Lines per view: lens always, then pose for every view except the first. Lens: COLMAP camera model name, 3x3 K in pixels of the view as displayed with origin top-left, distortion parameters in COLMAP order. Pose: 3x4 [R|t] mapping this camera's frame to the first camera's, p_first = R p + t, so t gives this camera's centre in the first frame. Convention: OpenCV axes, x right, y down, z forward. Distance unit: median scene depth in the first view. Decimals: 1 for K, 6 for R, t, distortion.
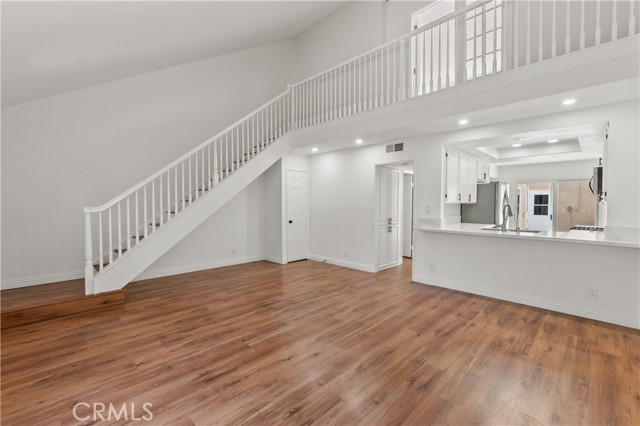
lens RADIAL K [[282.4, 0, 321.7], [0, 282.4, 209.4], [0, 0, 1]] dist [-0.005343, 0.001867]
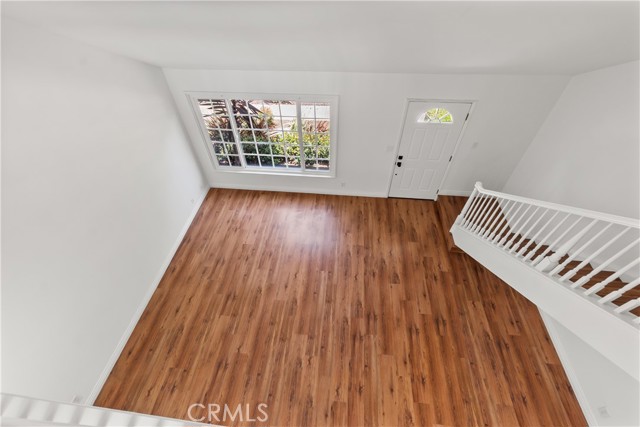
lens RADIAL K [[282.4, 0, 317.7], [0, 282.4, 216.3], [0, 0, 1]] dist [-0.005343, 0.001867]
pose [[-0.794364, 0.468395, -0.386771, 0.218642], [0.016040, 0.652674, 0.757469, -0.810923], [0.607230, 0.595502, -0.525974, 1.279494]]
